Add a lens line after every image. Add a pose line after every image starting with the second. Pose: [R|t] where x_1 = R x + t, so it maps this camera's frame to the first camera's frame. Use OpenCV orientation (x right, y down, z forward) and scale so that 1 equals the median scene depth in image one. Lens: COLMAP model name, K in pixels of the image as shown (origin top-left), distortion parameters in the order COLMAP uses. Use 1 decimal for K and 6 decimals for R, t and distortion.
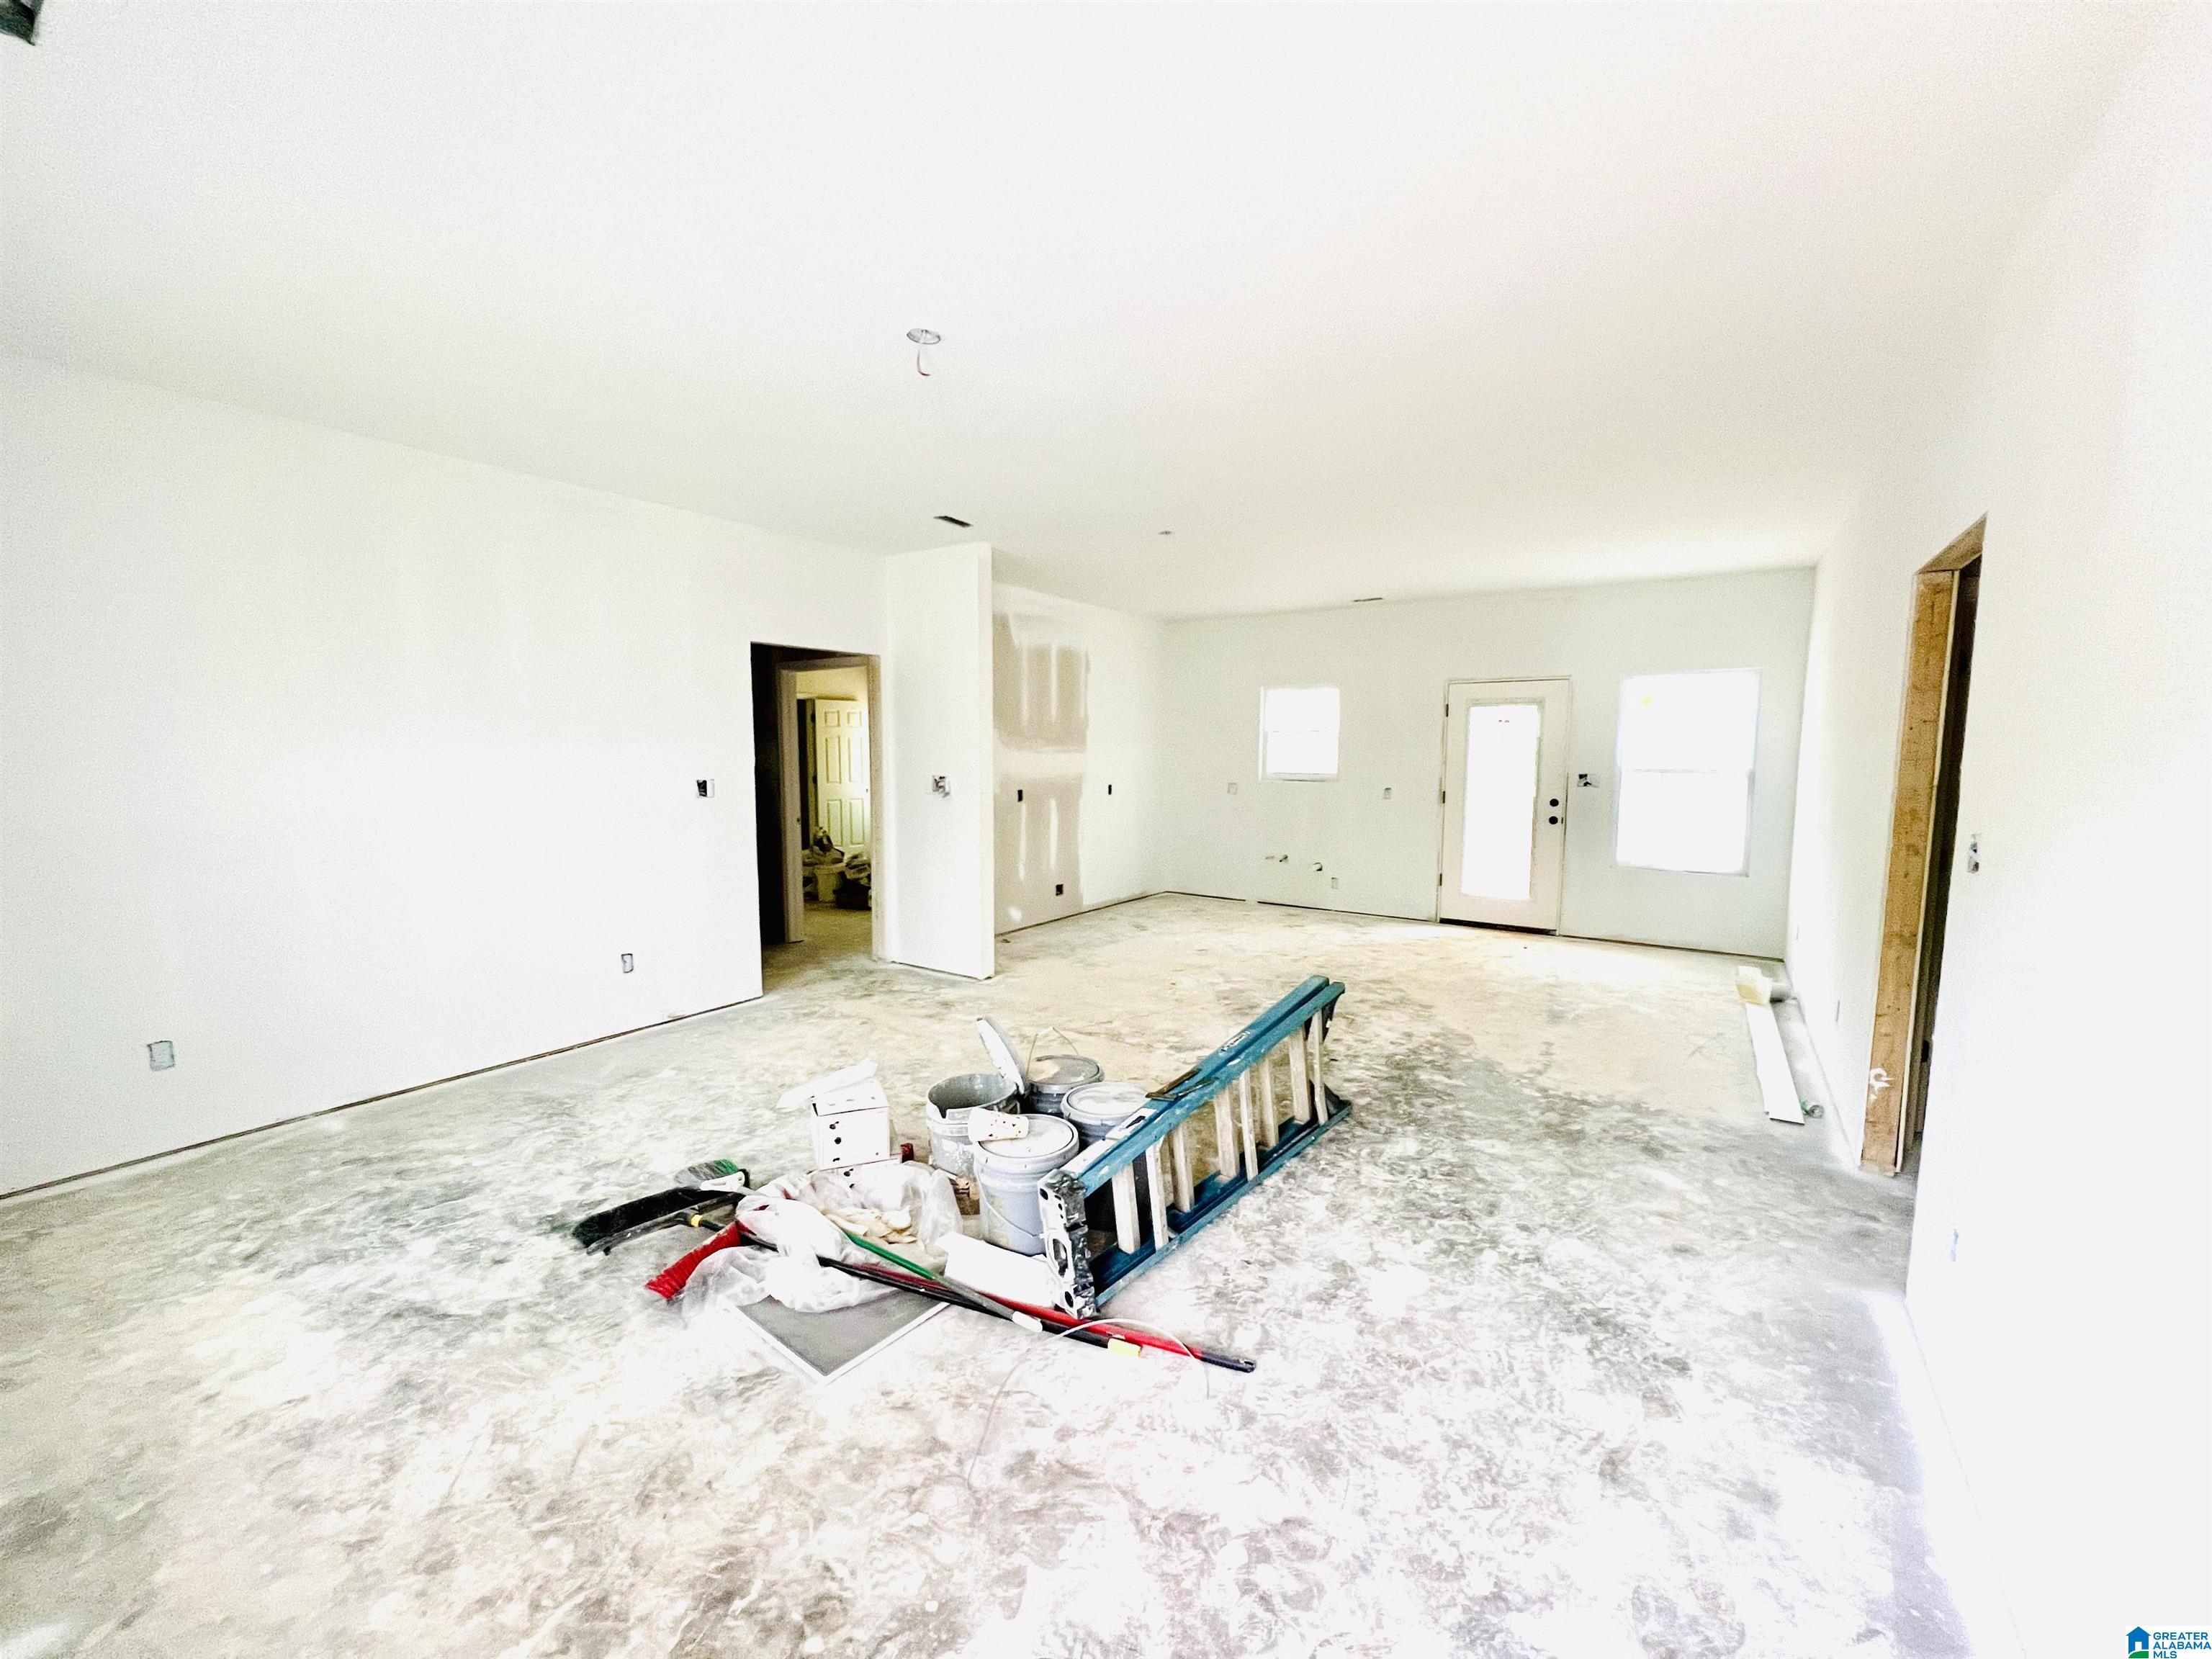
lens RADIAL K [[887.8, 0, 1101.3], [0, 887.8, 832.0], [0, 0, 1]] dist [-0.002807, 0.000809]
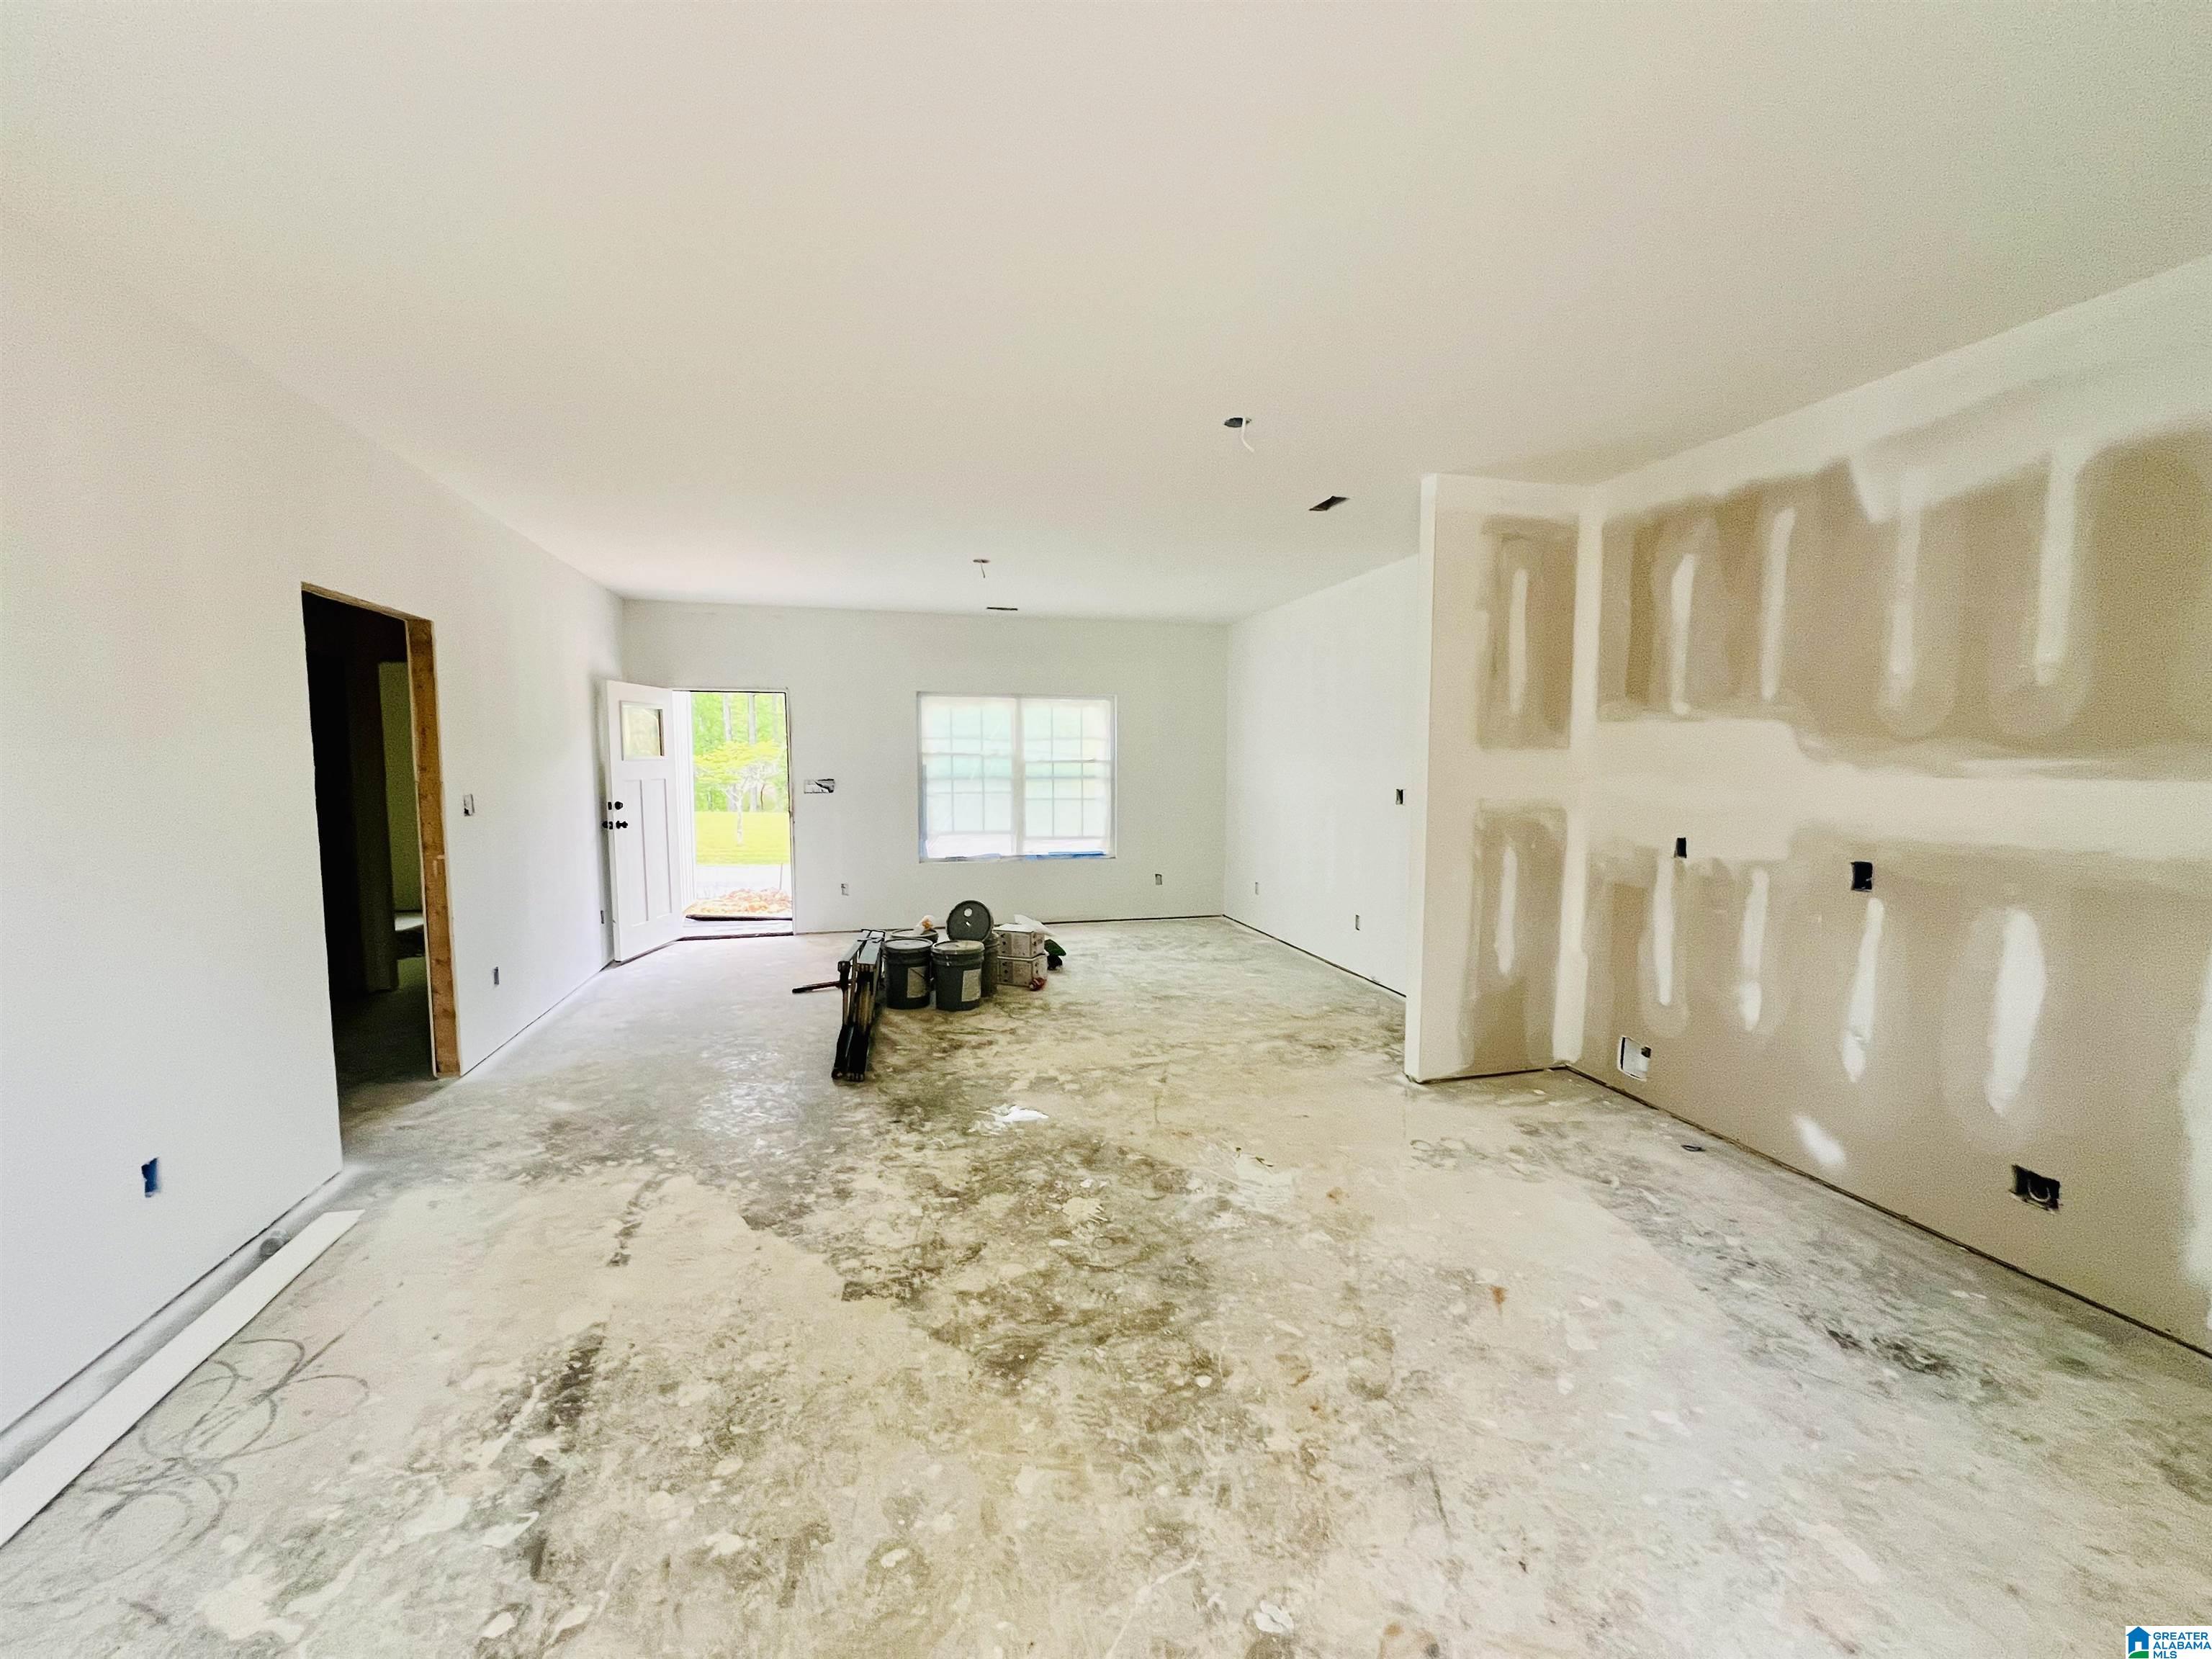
lens RADIAL K [[887.8, 0, 1107.8], [0, 887.8, 833.7], [0, 0, 1]] dist [-0.002807, 0.000809]
pose [[-0.656584, 0.056577, -0.752128, 0.676299], [-0.078336, 0.986675, 0.142605, -0.138002], [0.750174, 0.152551, -0.643403, 1.487453]]
